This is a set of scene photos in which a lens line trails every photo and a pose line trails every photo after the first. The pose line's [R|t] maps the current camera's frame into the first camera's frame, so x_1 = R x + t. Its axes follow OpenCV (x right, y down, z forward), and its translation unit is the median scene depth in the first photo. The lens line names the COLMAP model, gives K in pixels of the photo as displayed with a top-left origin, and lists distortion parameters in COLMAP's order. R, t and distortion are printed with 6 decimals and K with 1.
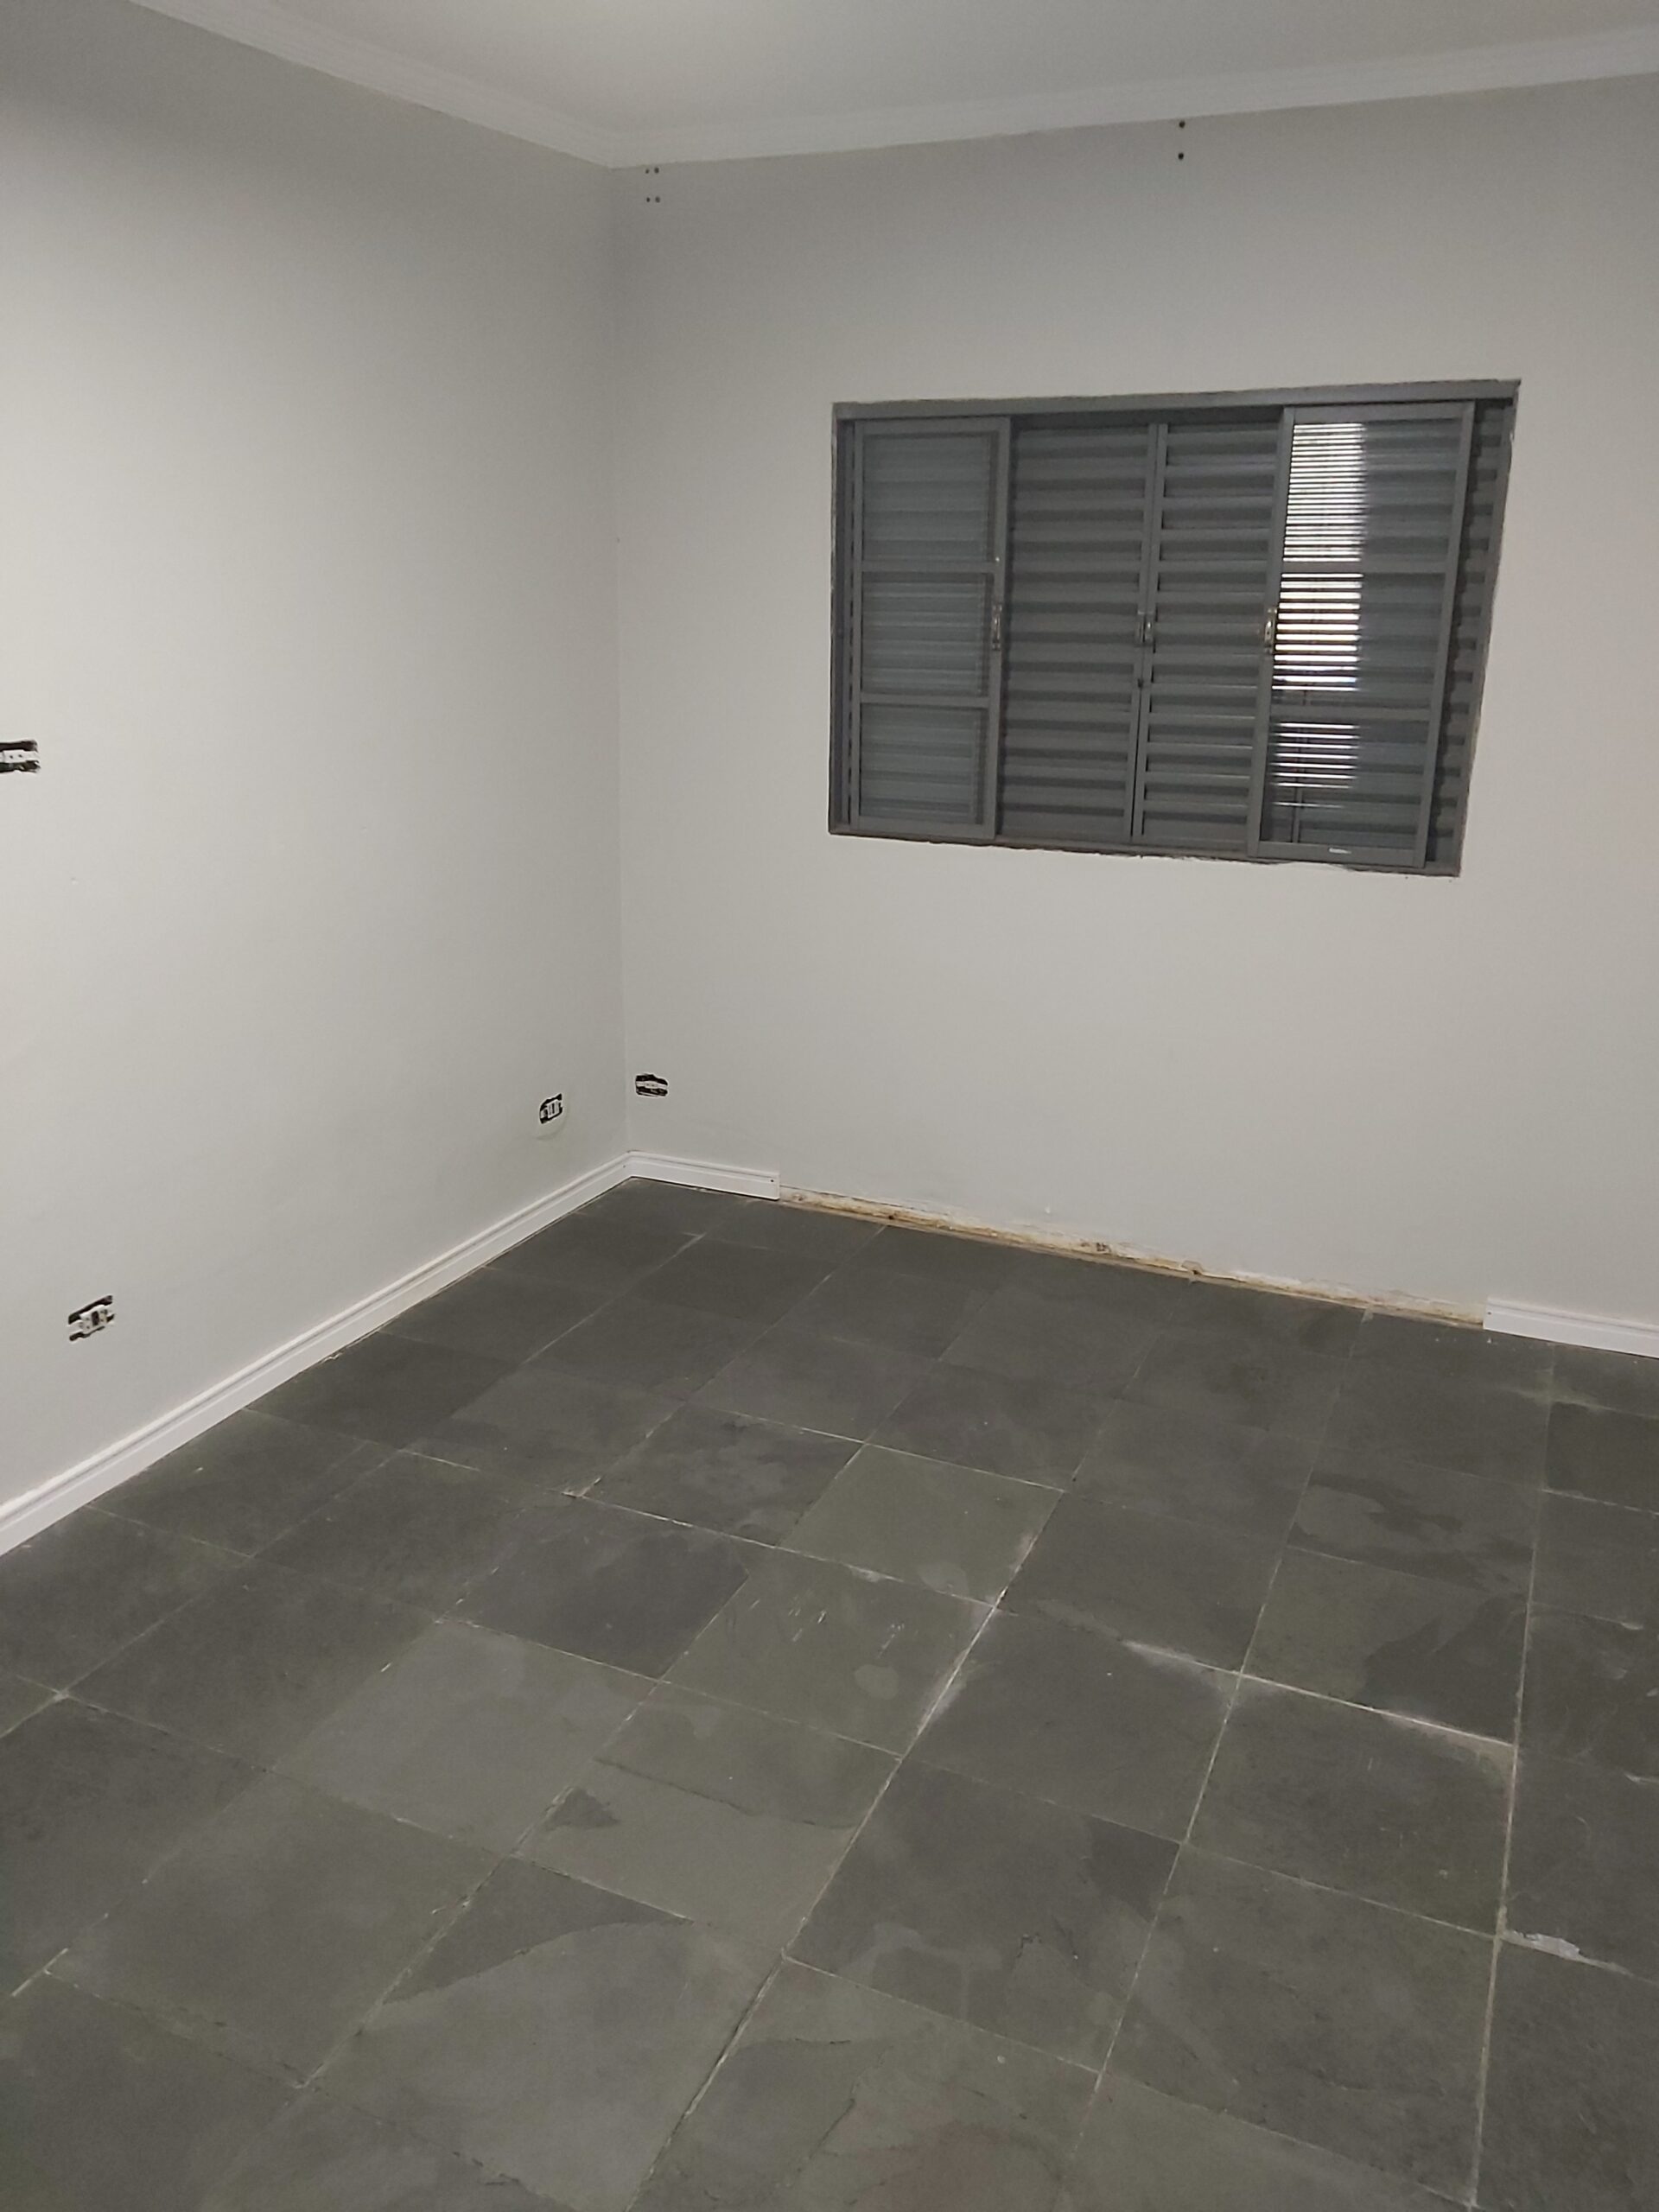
lens RADIAL K [[1708.9, 0, 828.2], [0, 1708.9, 1105.6], [0, 0, 1]] dist [0.000388, -0.024168]
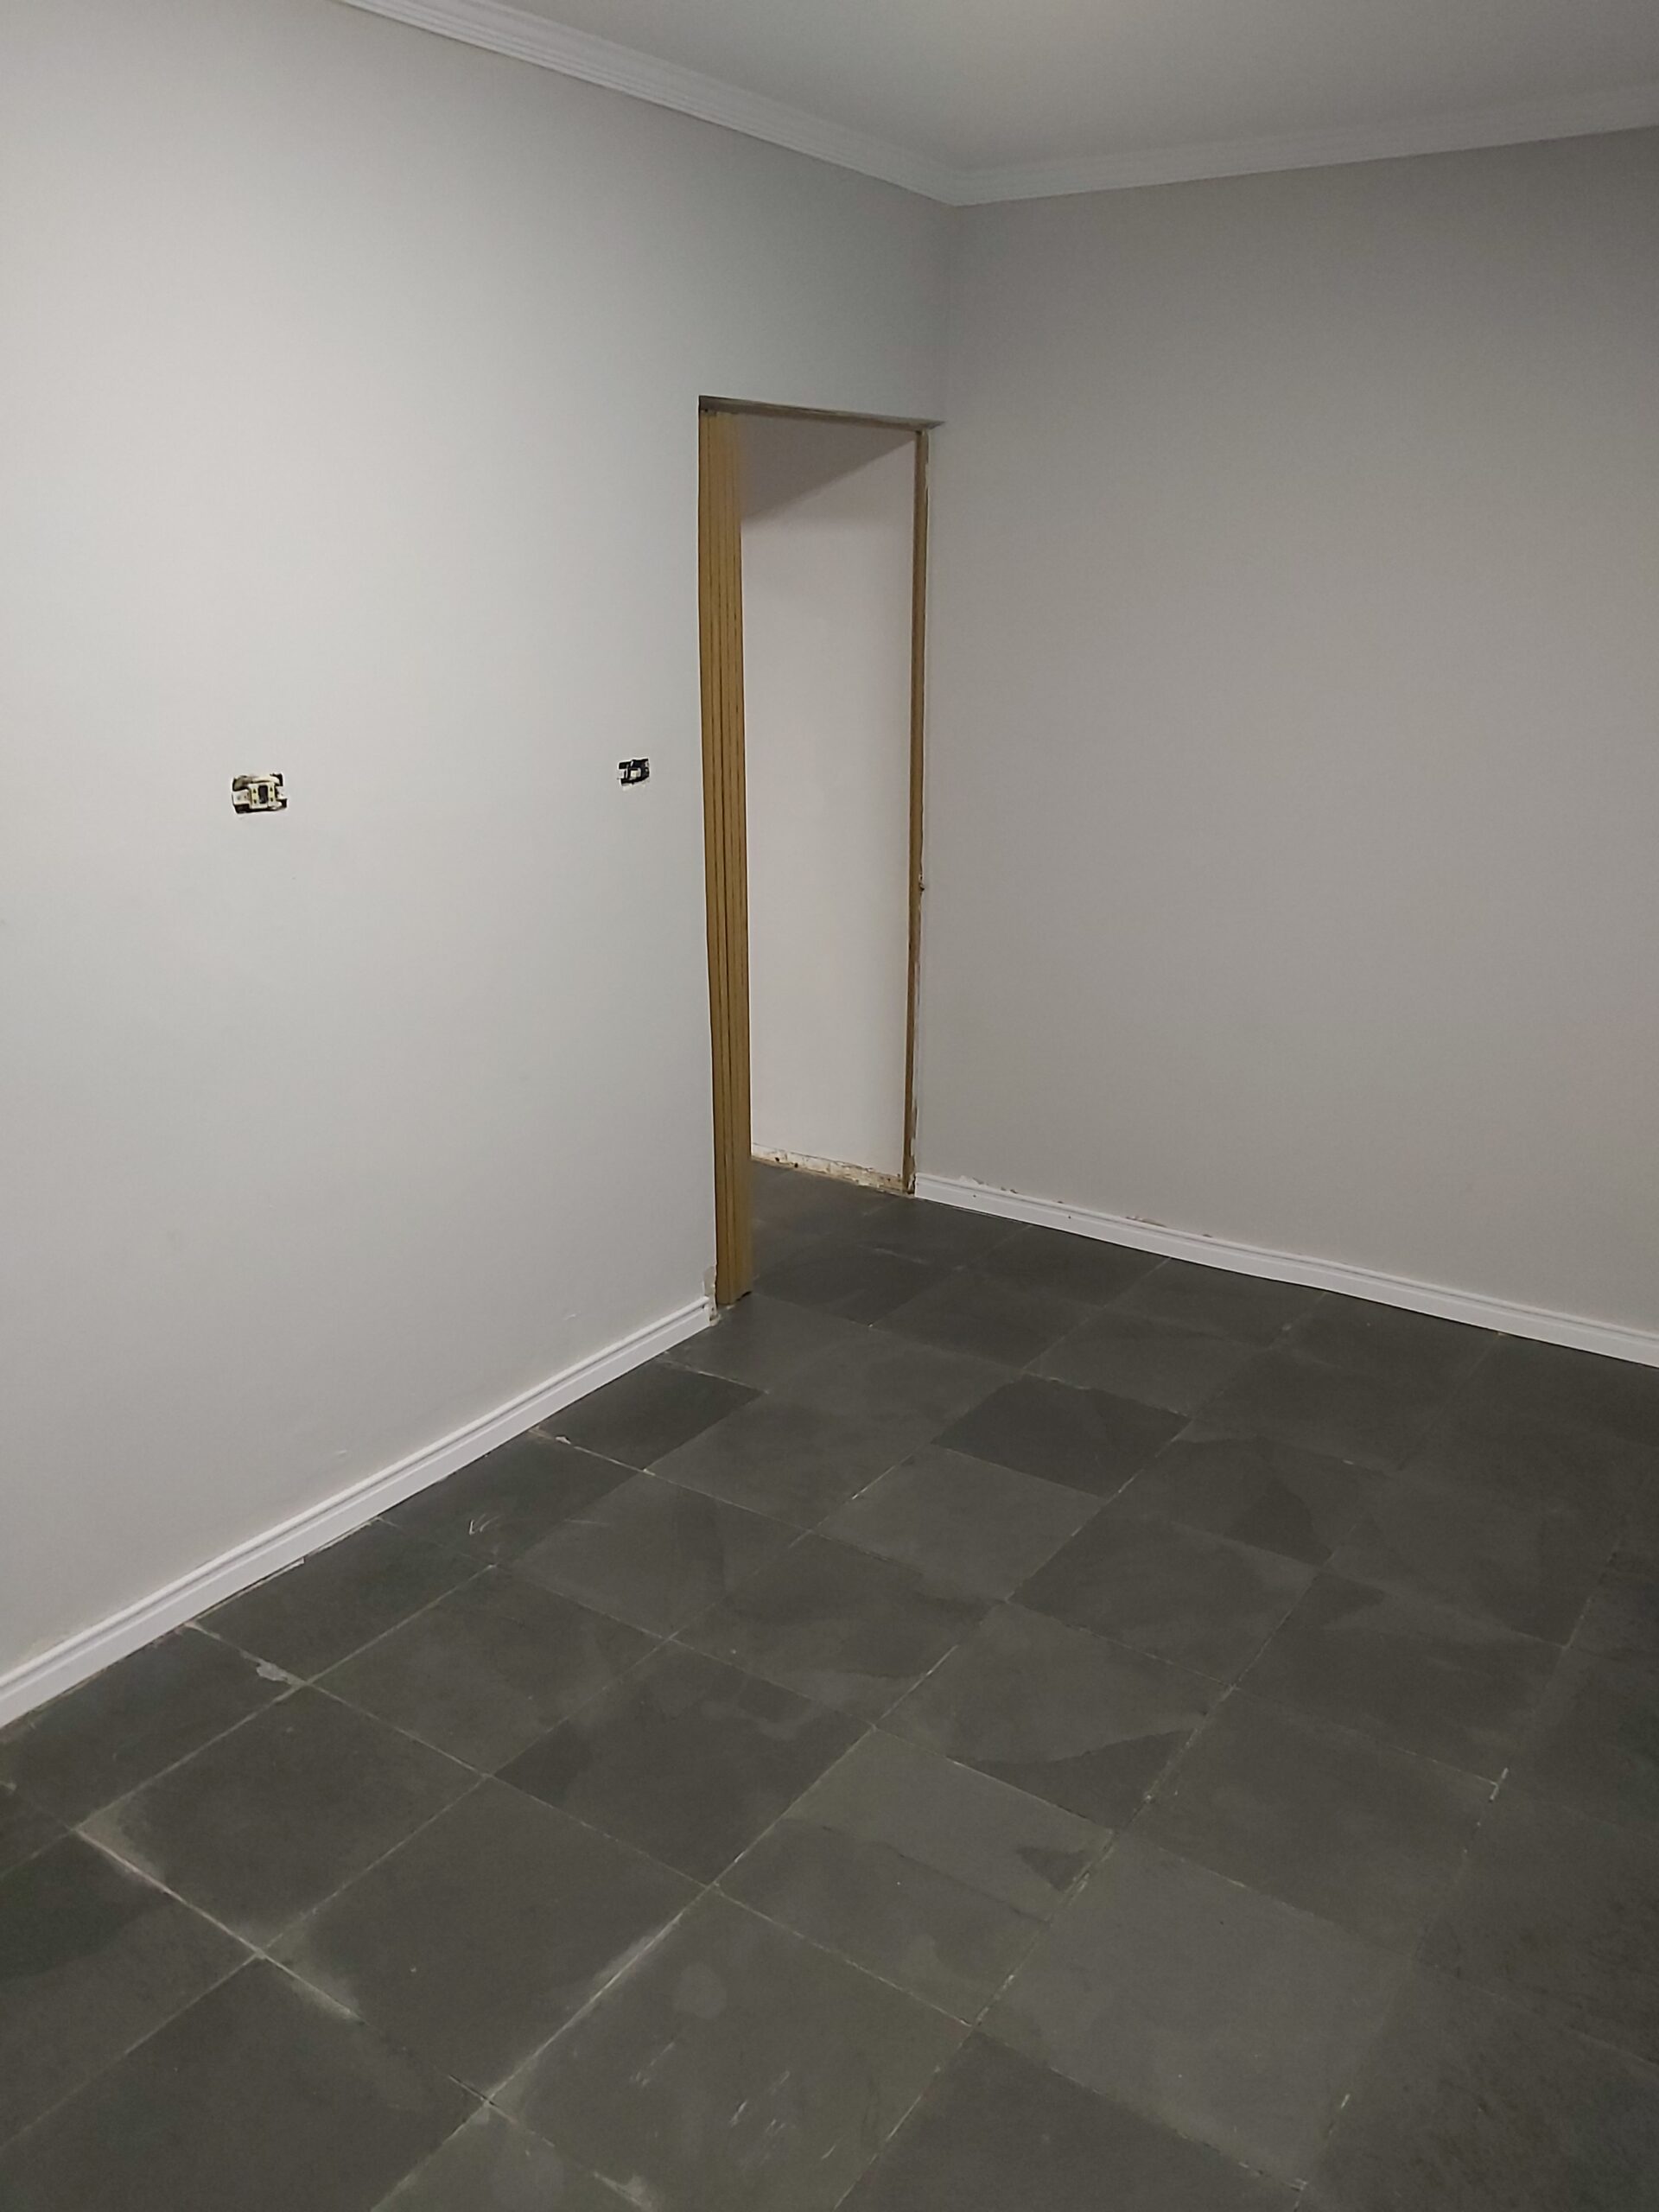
lens RADIAL K [[1708.9, 0, 830.0], [0, 1708.9, 1106.8], [0, 0, 1]] dist [0.000388, -0.024168]
pose [[-0.984051, -0.062123, 0.166687, -0.157326], [0.042128, 0.828997, 0.557664, -0.510511], [-0.172827, 0.555792, -0.813158, 1.609339]]
